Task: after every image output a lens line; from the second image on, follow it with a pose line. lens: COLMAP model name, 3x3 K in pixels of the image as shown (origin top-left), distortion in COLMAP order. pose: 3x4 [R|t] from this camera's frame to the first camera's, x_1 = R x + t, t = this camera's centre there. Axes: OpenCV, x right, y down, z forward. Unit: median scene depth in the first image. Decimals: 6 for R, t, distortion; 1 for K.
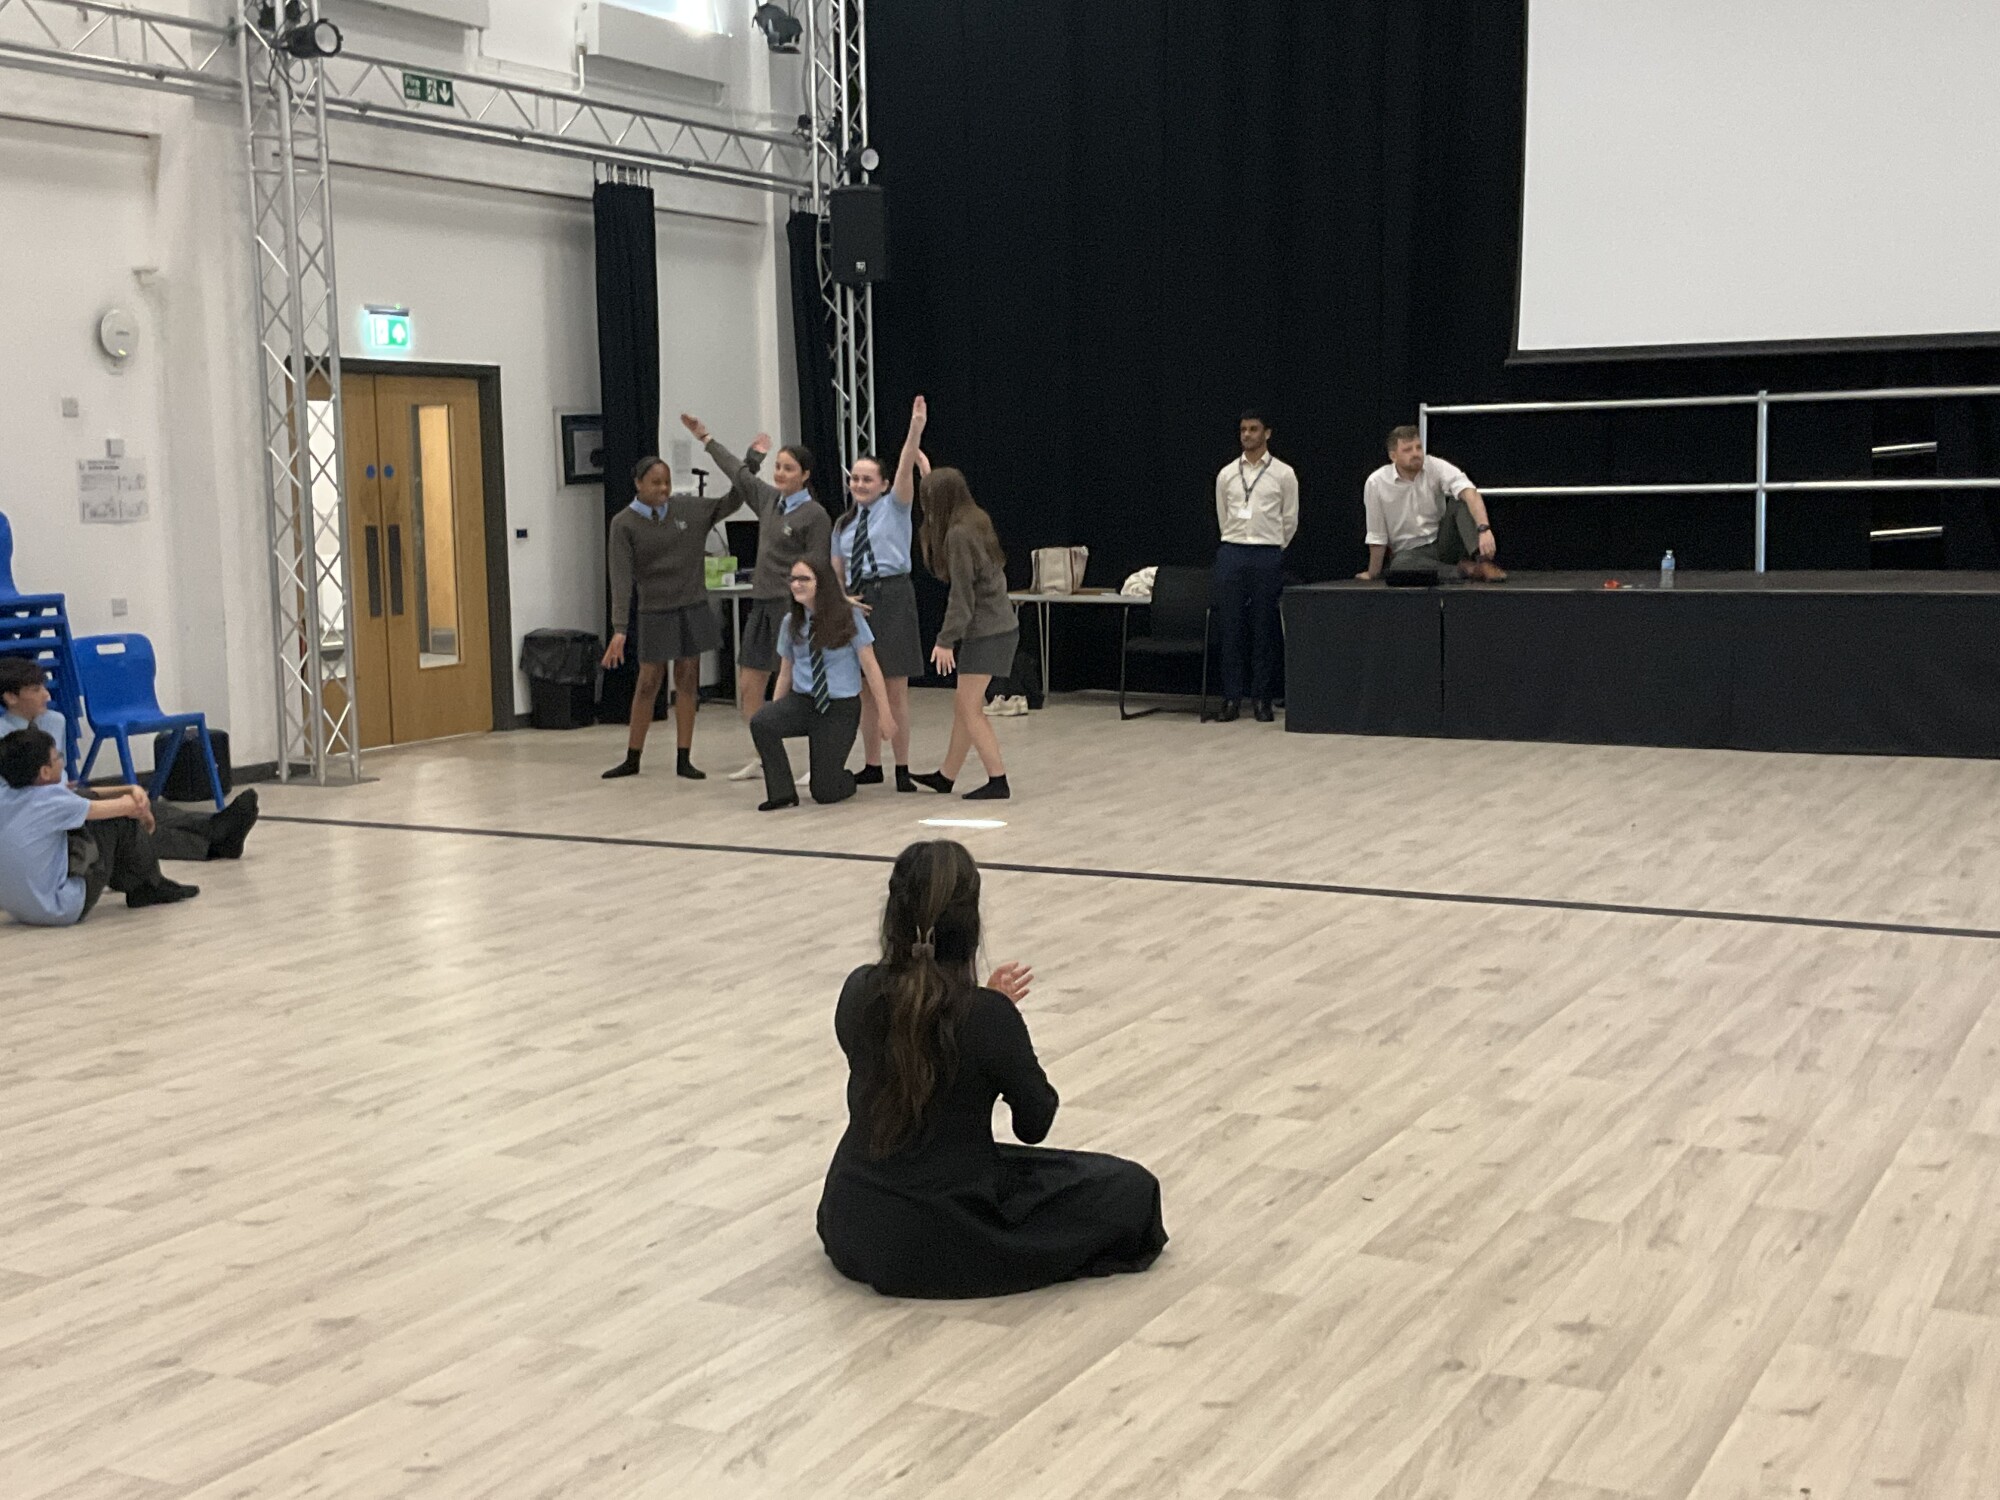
lens RADIAL K [[2504.8, 0, 987.3], [0, 2504.8, 742.8], [0, 0, 1]] dist [0.097677, 0.000000]
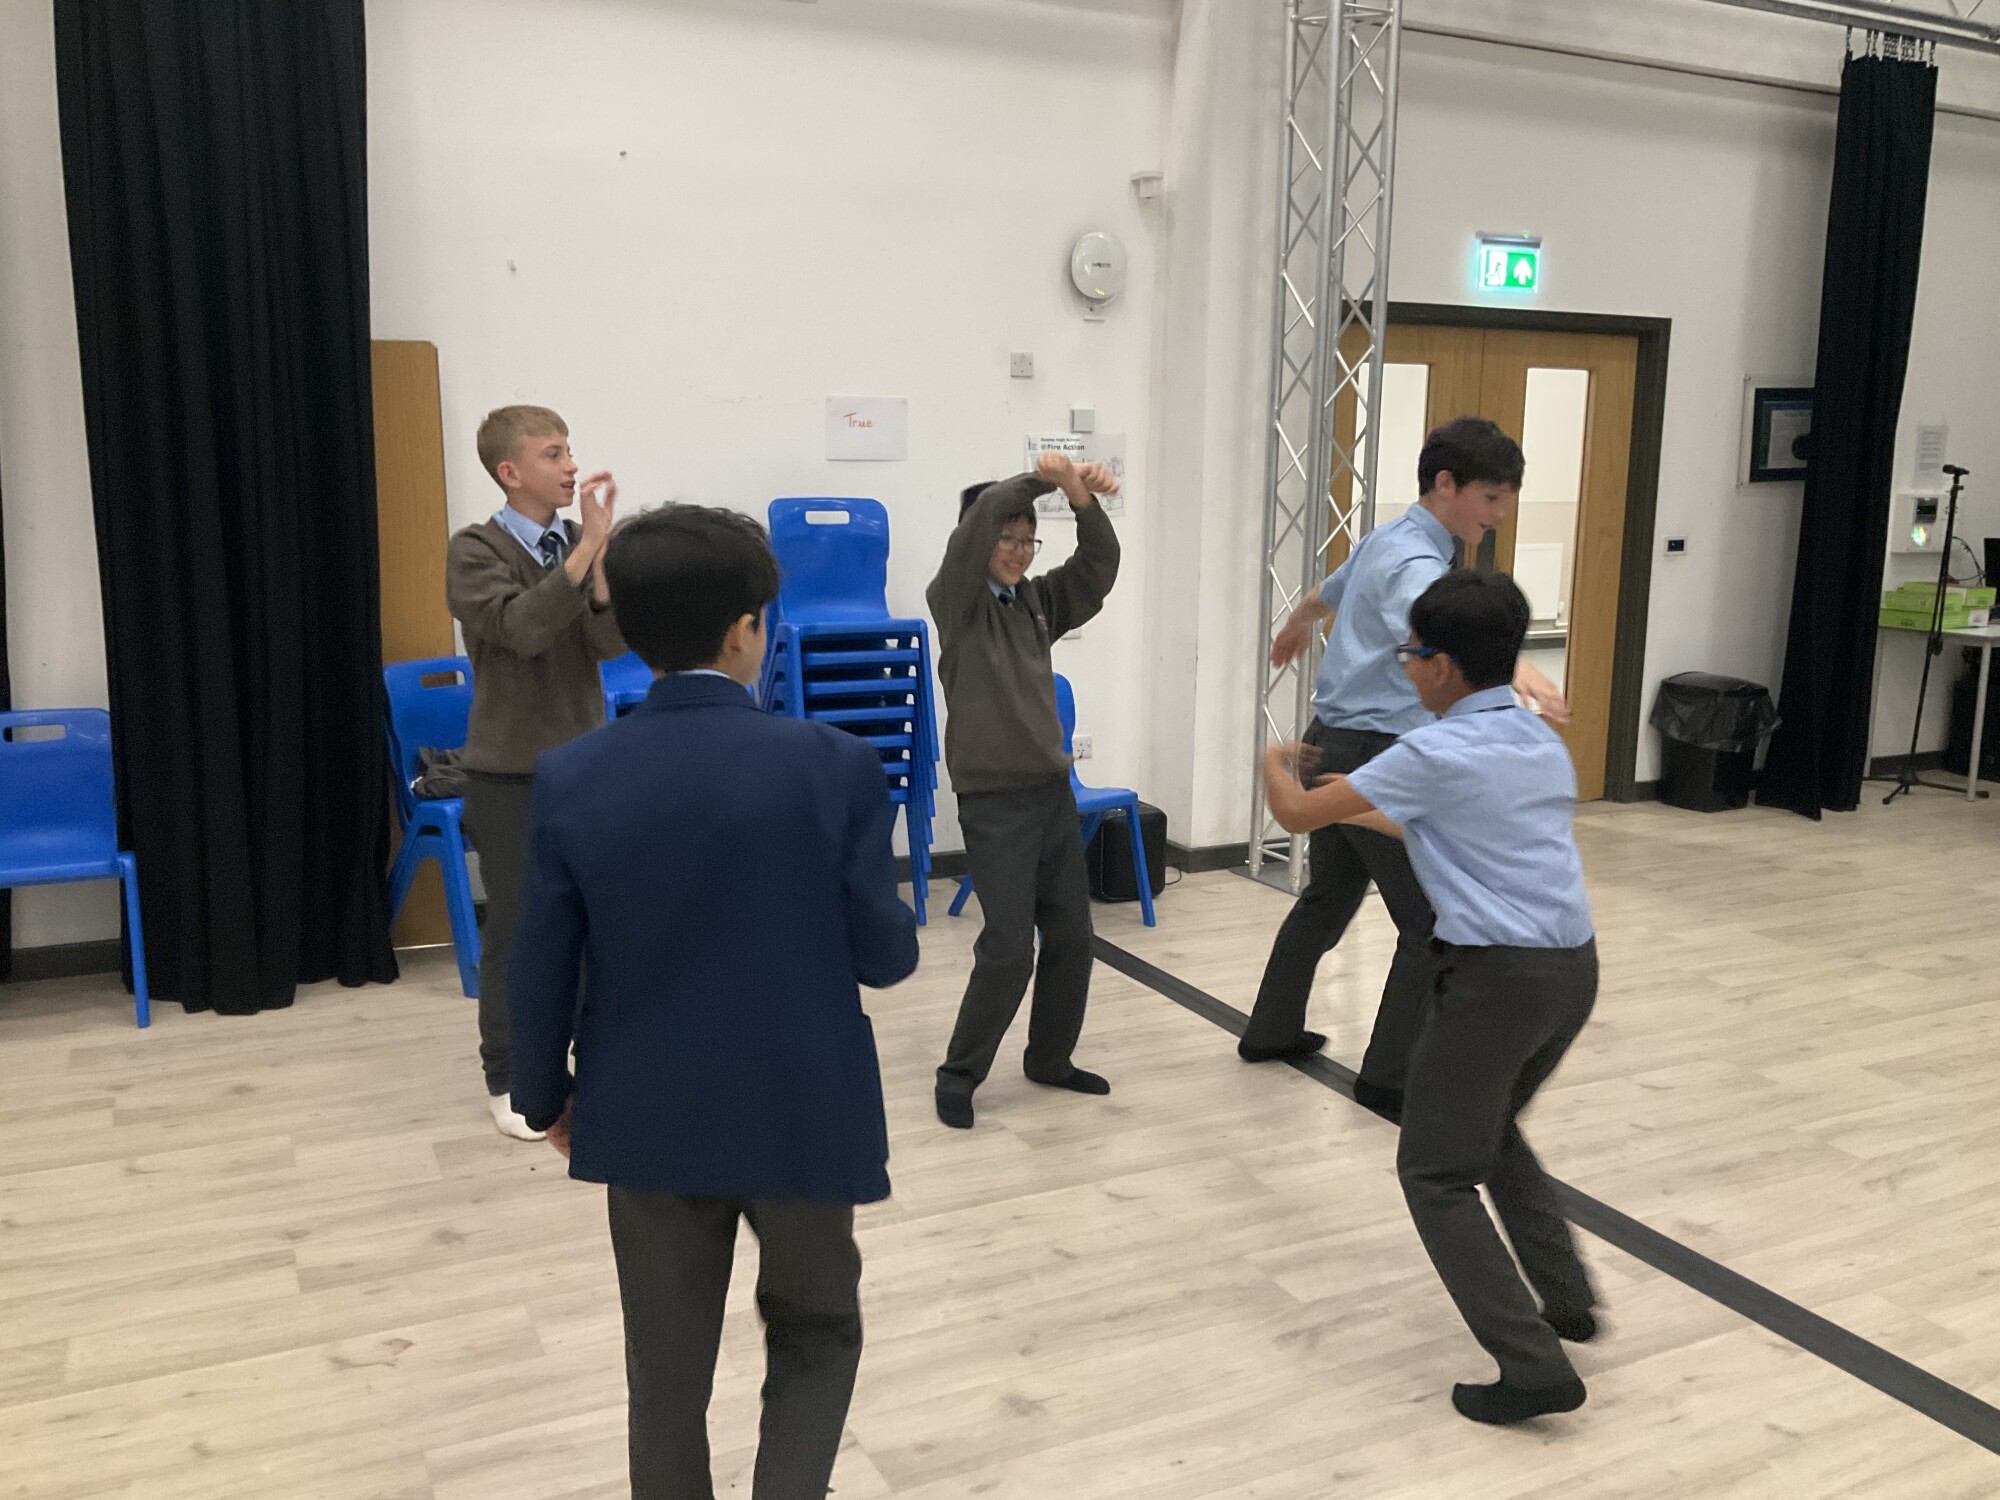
lens RADIAL K [[1620.3, 0, 999.7], [0, 1620.3, 746.7], [0, 0, 1]] dist [0.010752, -0.033611]
pose [[0.804708, 0.128067, -0.579693, -0.058239], [-0.086787, 0.991342, 0.098535, -0.053294], [0.587293, -0.028982, 0.808855, 0.482587]]
